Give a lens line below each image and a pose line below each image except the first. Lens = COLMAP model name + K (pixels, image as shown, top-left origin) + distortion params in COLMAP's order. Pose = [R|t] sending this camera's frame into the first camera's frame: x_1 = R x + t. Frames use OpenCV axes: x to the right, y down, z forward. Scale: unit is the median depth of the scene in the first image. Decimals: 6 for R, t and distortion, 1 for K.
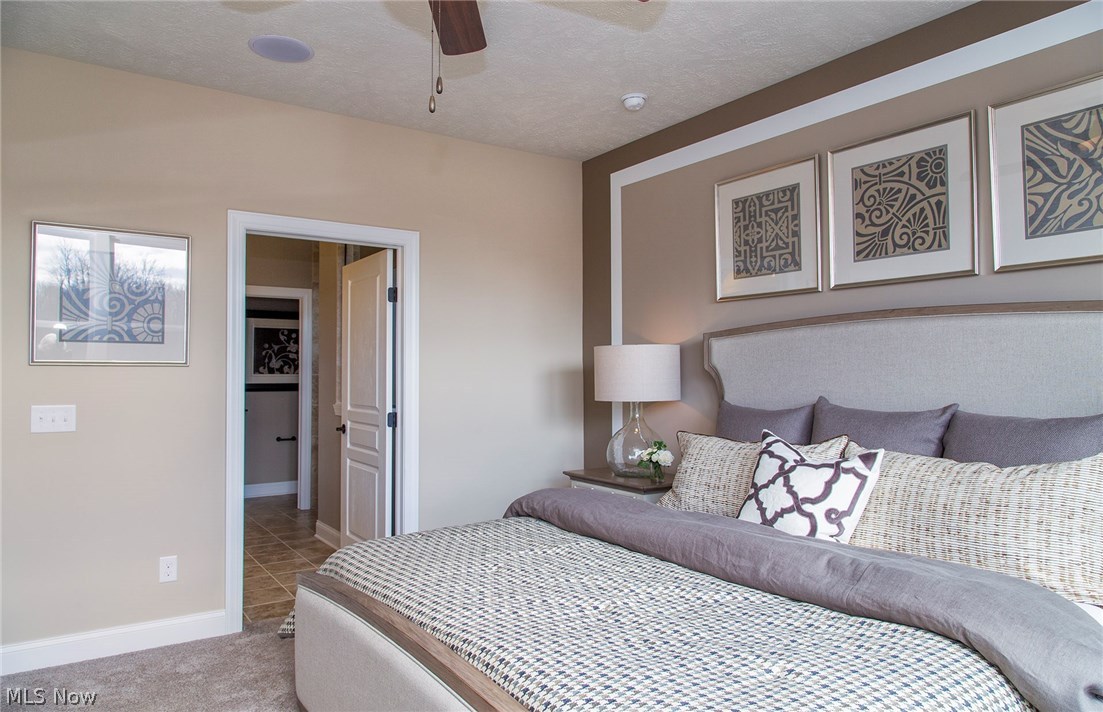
lens RADIAL K [[710.1, 0, 553.9], [0, 710.1, 354.9], [0, 0, 1]] dist [0.004213, -0.002191]
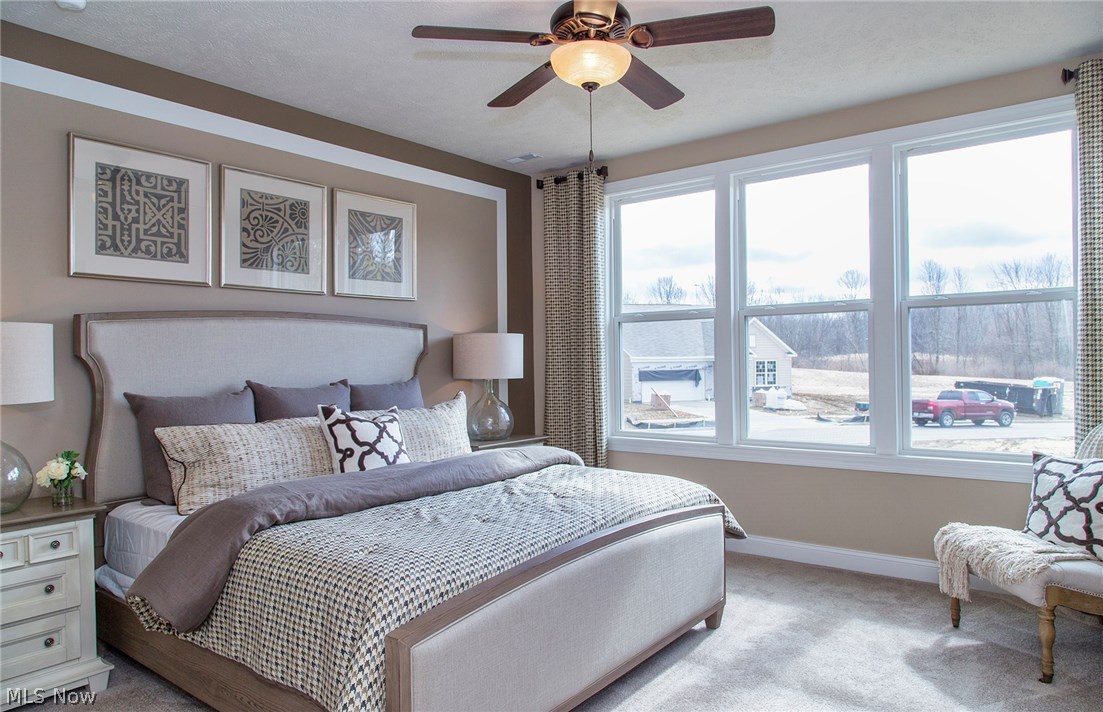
lens RADIAL K [[710.1, 0, 558.0], [0, 710.1, 354.6], [0, 0, 1]] dist [0.004213, -0.002191]
pose [[-0.290576, 0.010946, 0.956789, -0.802714], [-0.008500, 0.999866, -0.014020, 0.025307], [-0.956814, -0.012207, -0.290444, 0.771306]]
